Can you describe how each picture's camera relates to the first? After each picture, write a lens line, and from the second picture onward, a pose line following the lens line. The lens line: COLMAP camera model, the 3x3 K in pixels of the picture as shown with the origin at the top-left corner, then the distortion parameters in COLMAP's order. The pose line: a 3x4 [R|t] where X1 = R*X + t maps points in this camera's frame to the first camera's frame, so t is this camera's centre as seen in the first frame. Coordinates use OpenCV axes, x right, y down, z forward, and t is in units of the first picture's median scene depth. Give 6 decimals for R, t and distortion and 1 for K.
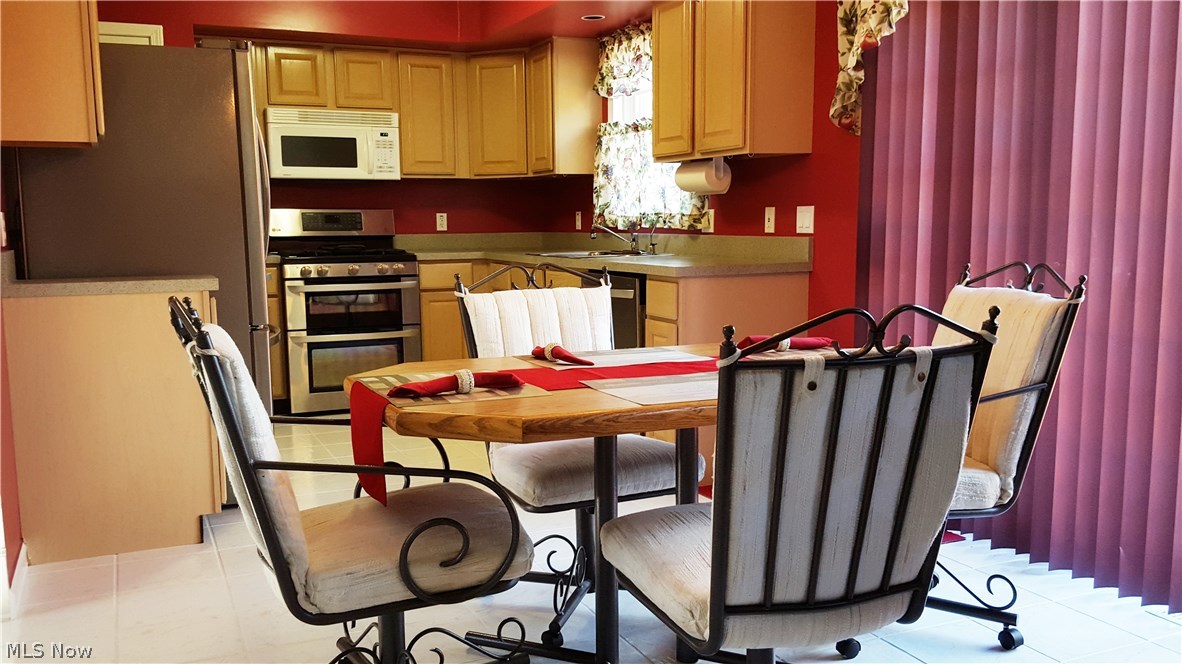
lens RADIAL K [[982.4, 0, 591.0], [0, 982.4, 332.0], [0, 0, 1]] dist [0.140892, -0.002017]
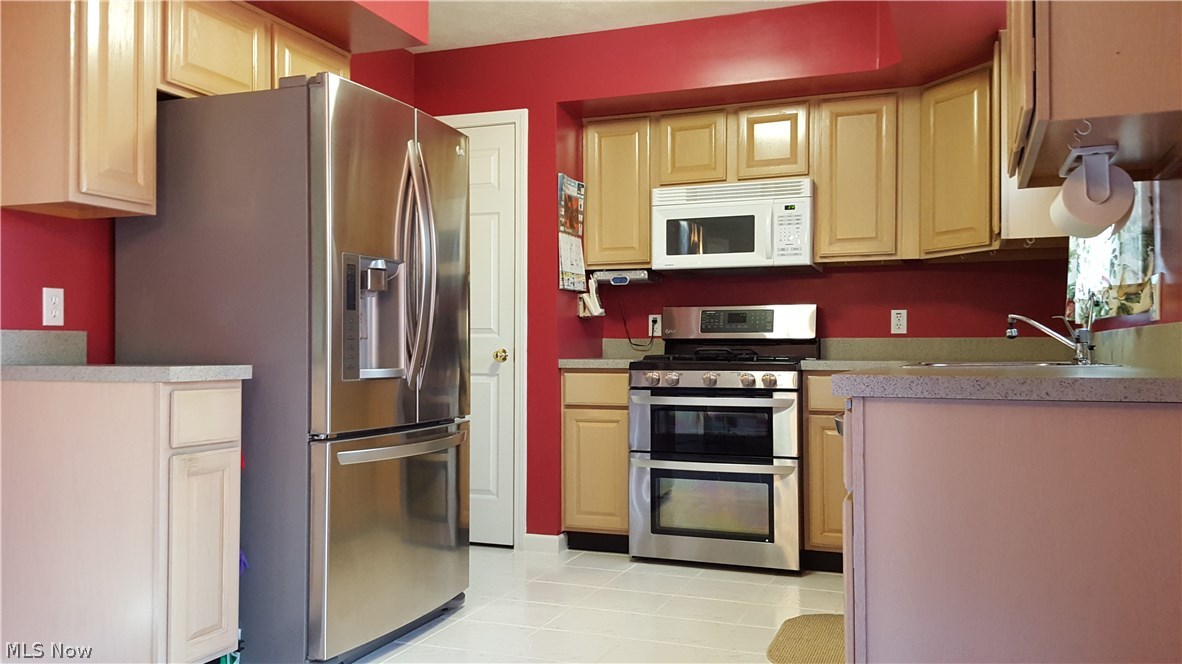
lens RADIAL K [[982.4, 0, 591.0], [0, 982.4, 332.0], [0, 0, 1]] dist [0.140892, -0.002017]
pose [[0.718238, 0.000450, -0.695797, 0.232542], [-0.087684, 0.992086, -0.089871, -0.022591], [0.690250, 0.125559, 0.712593, 0.390938]]
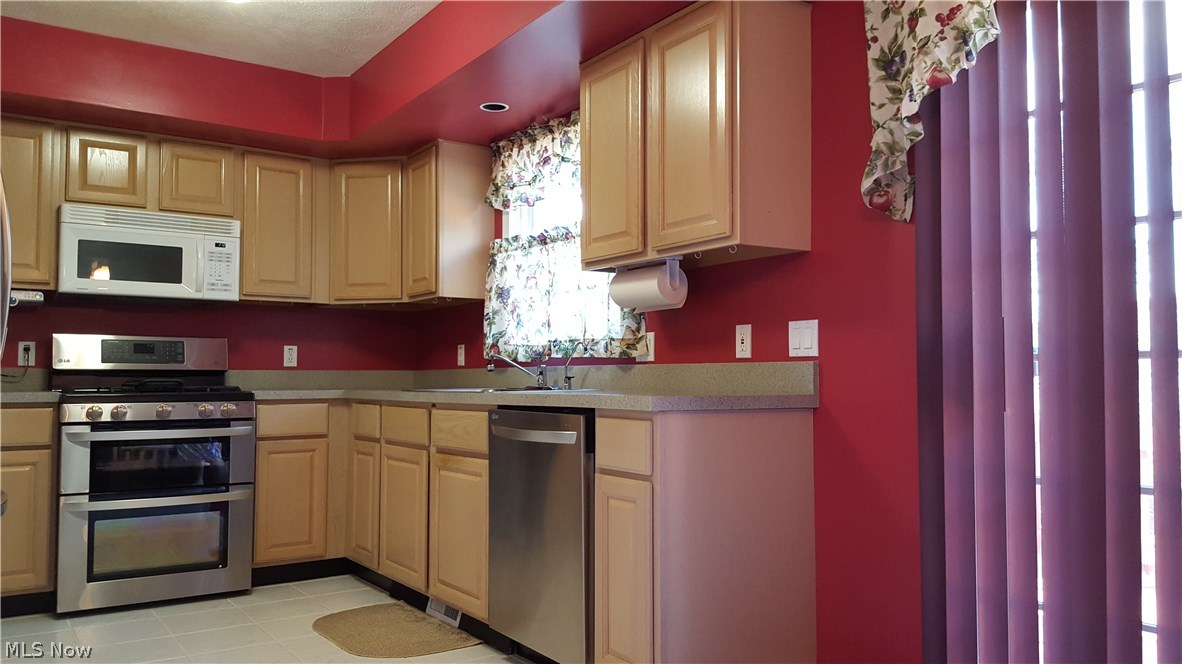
lens RADIAL K [[863.9, 0, 588.0], [0, 863.9, 346.0], [0, 0, 1]] dist [0.140299, -0.189927]
pose [[0.983950, 0.018810, 0.177450, -0.043204], [0.008613, 0.988263, -0.152519, -0.006713], [-0.178236, 0.151600, 0.972239, 0.286597]]
